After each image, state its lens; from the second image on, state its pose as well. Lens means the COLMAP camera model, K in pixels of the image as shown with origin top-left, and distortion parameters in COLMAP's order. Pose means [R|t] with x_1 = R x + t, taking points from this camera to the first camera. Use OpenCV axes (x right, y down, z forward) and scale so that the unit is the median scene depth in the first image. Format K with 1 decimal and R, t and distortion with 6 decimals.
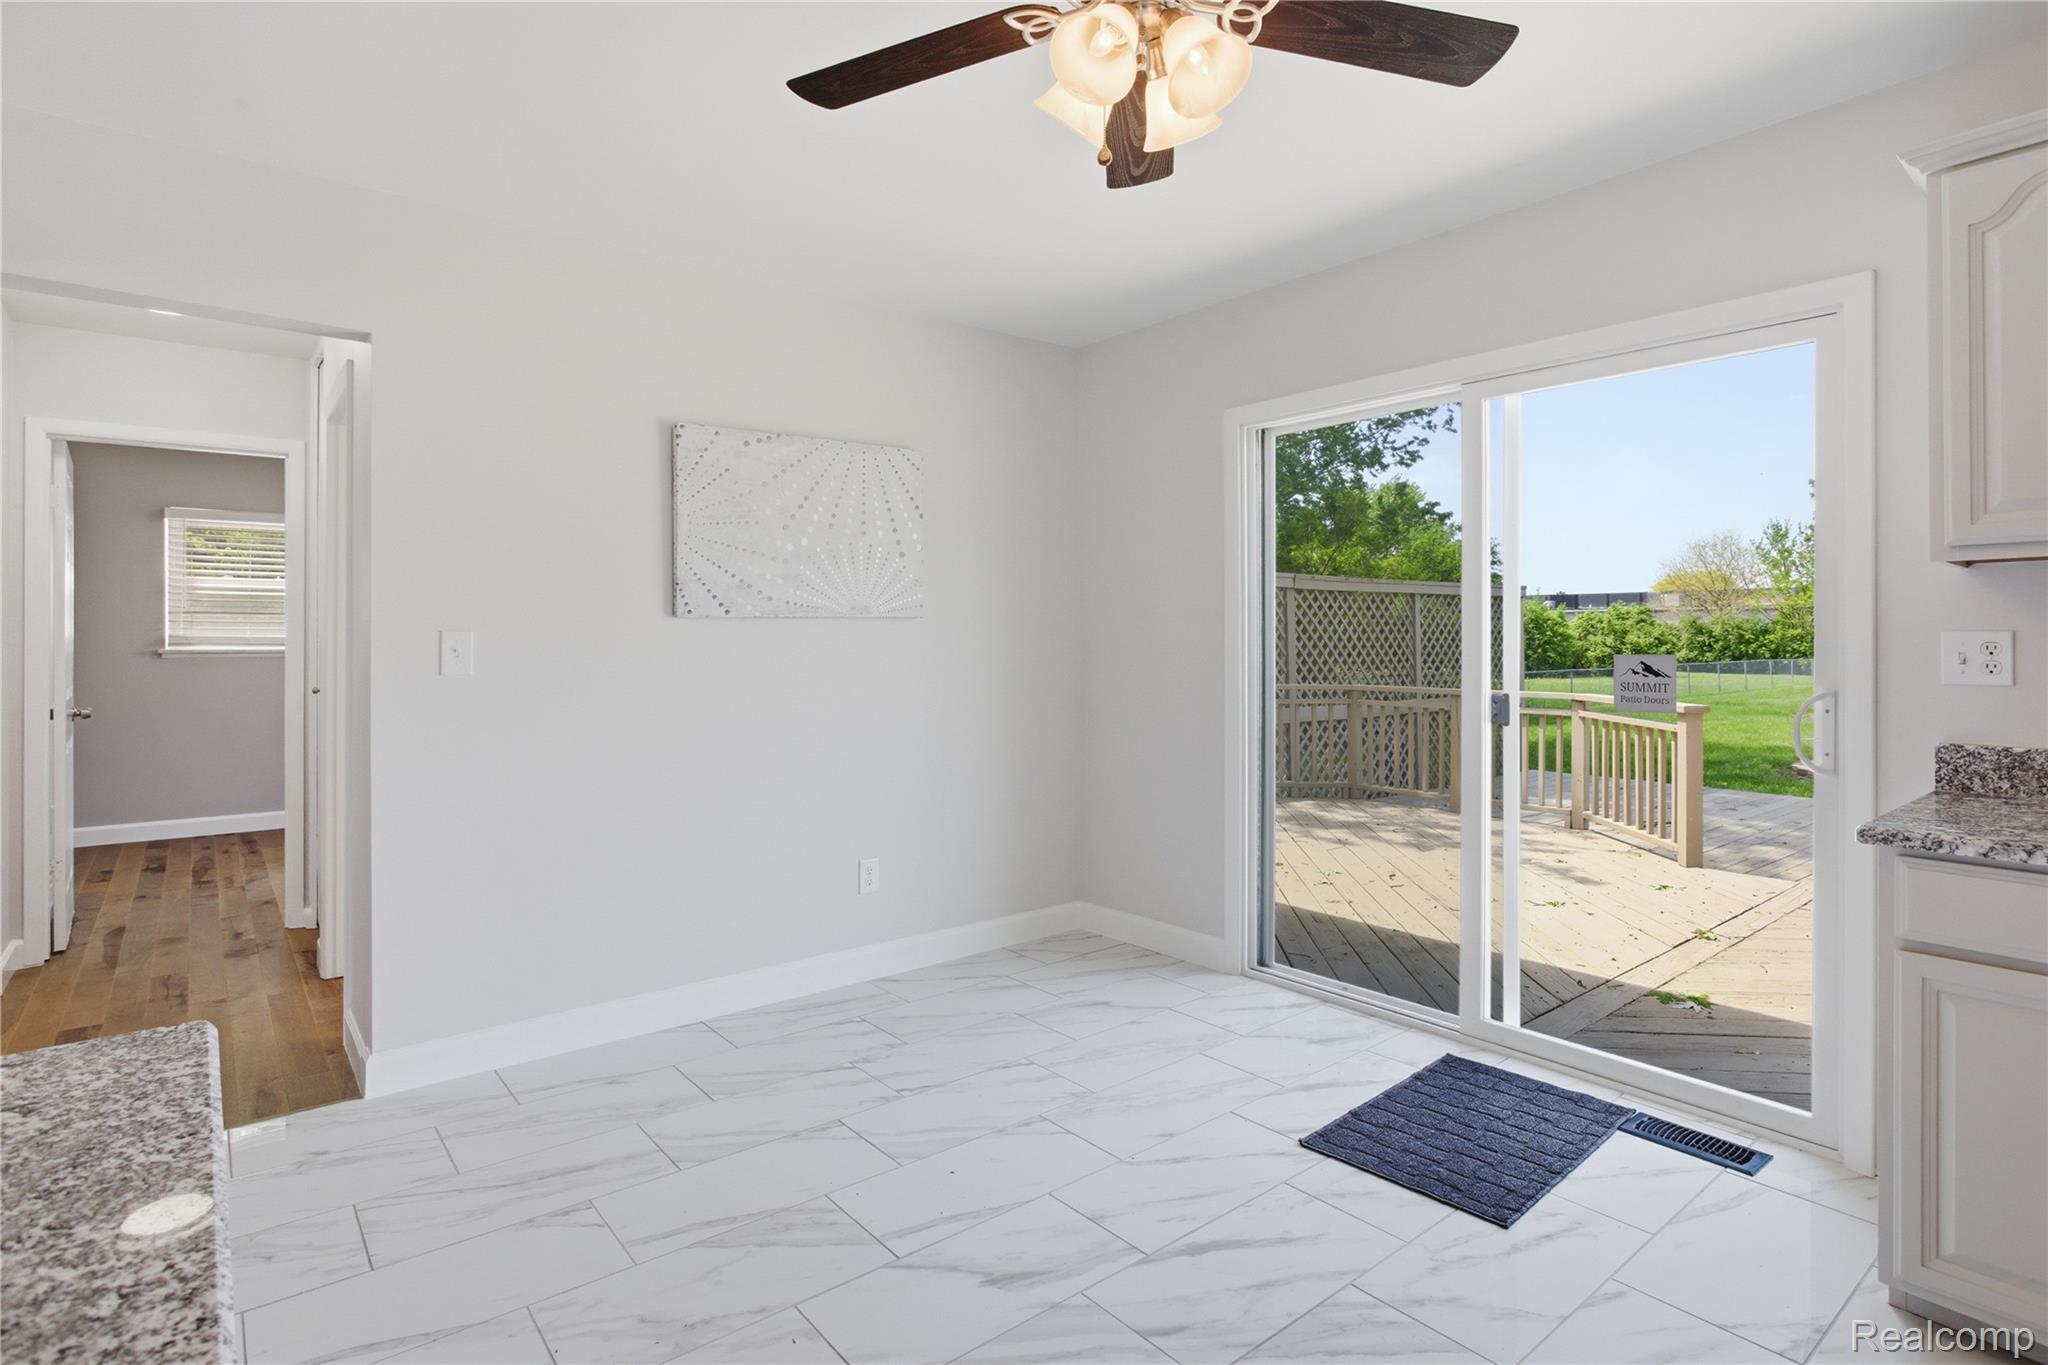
lens RADIAL K [[1041.2, 0, 1023.4], [0, 1041.2, 635.4], [0, 0, 1]] dist [-0.002158, -0.000676]
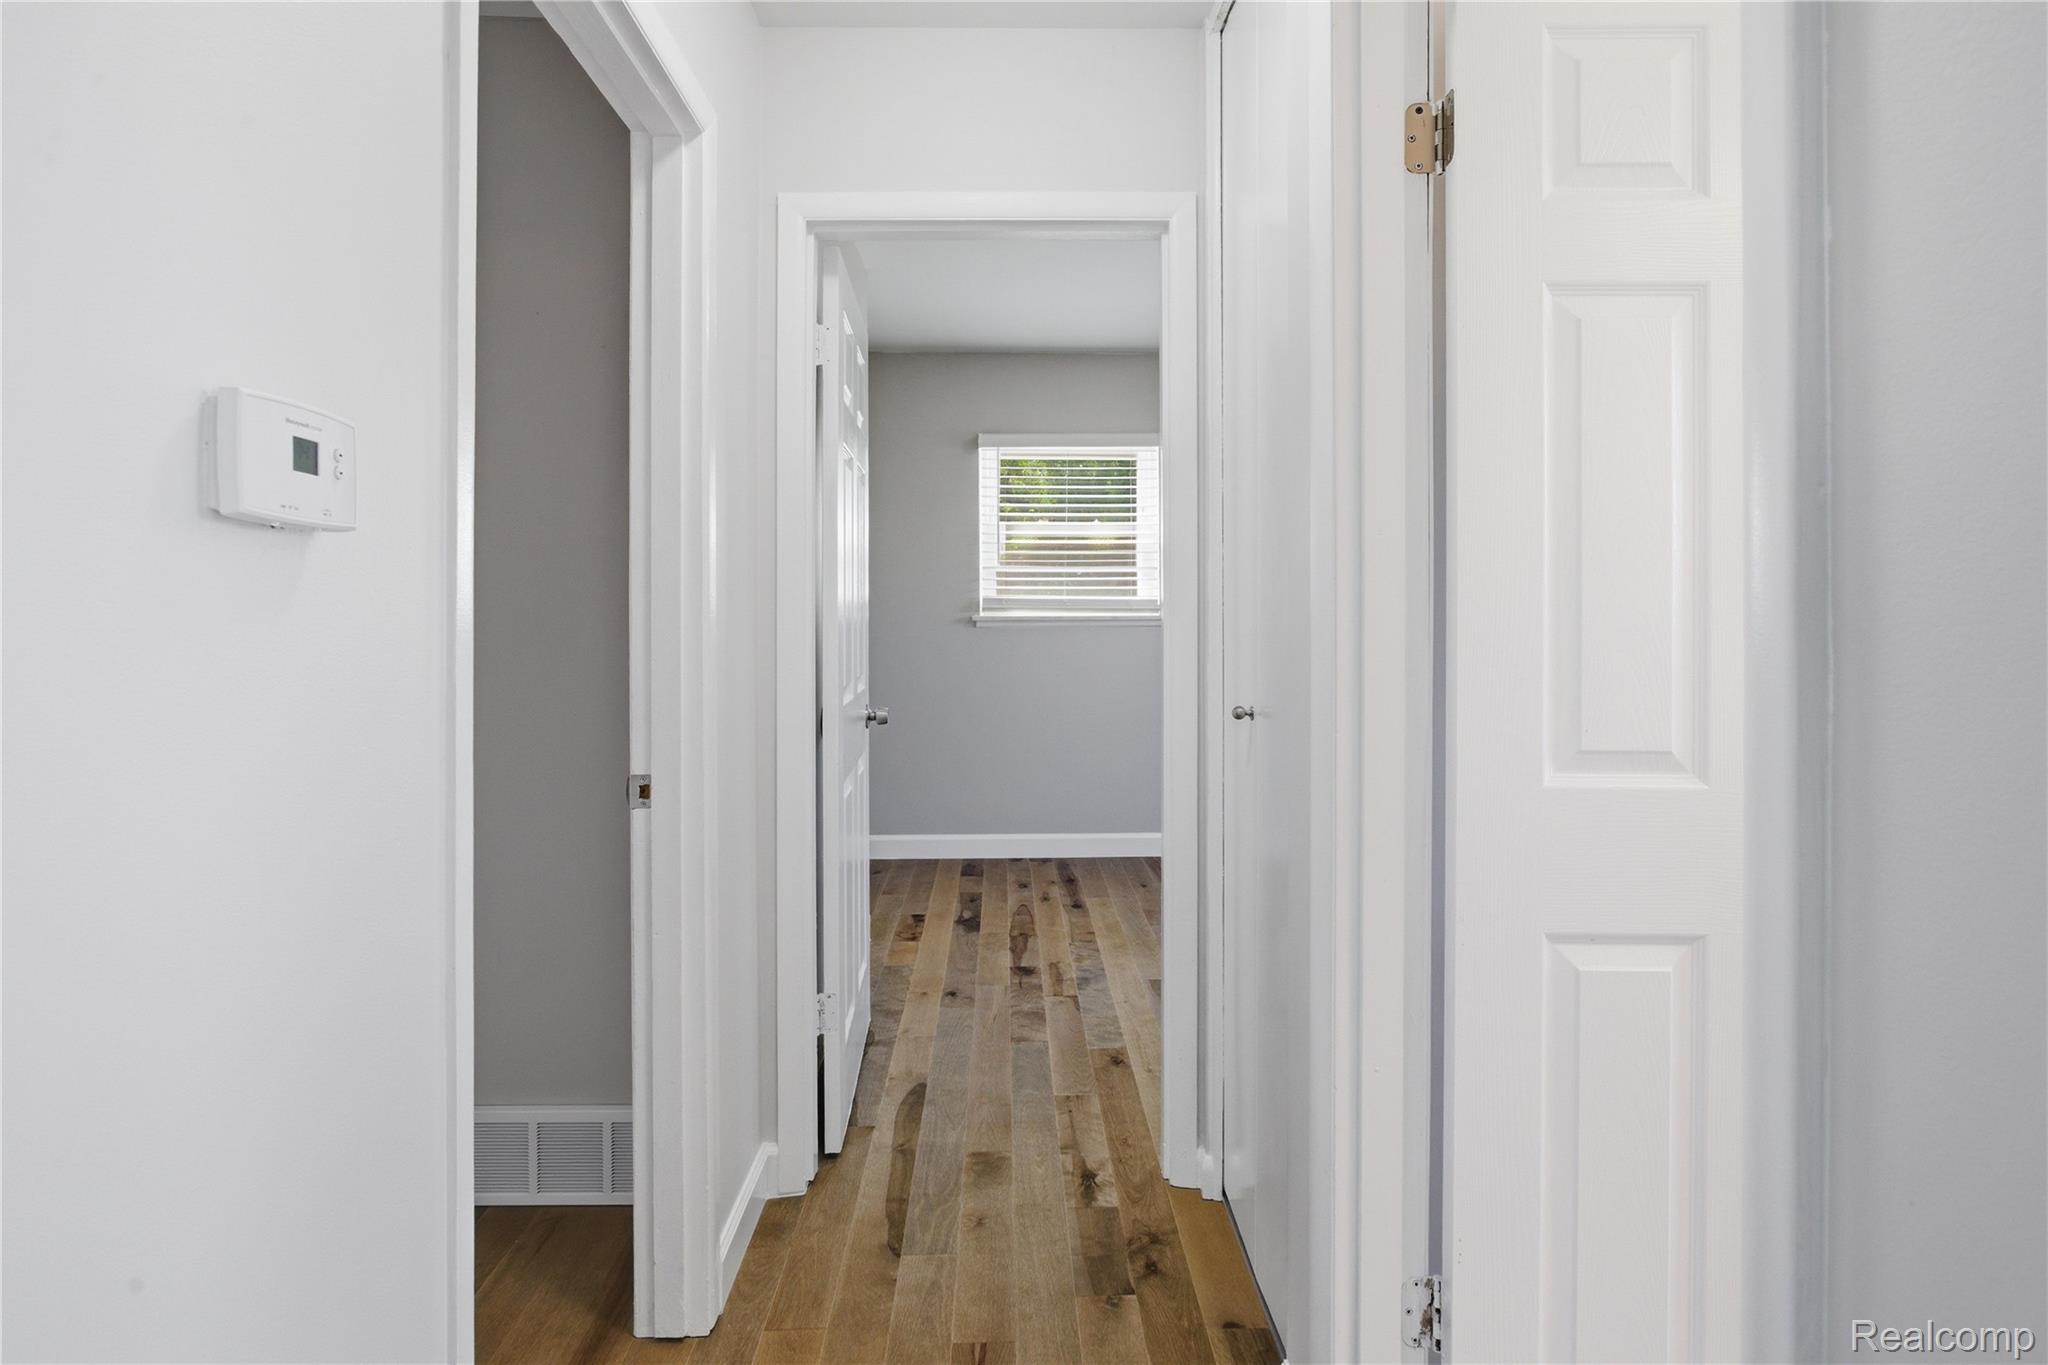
lens RADIAL K [[970.8, 0, 1020.5], [0, 970.8, 658.9], [0, 0, 1]] dist [0.002176, 0.000390]
pose [[0.795278, 0.033330, -0.605328, -0.421610], [0.001187, 0.998400, 0.056531, 0.005442], [0.606244, -0.045676, 0.793966, 0.514721]]
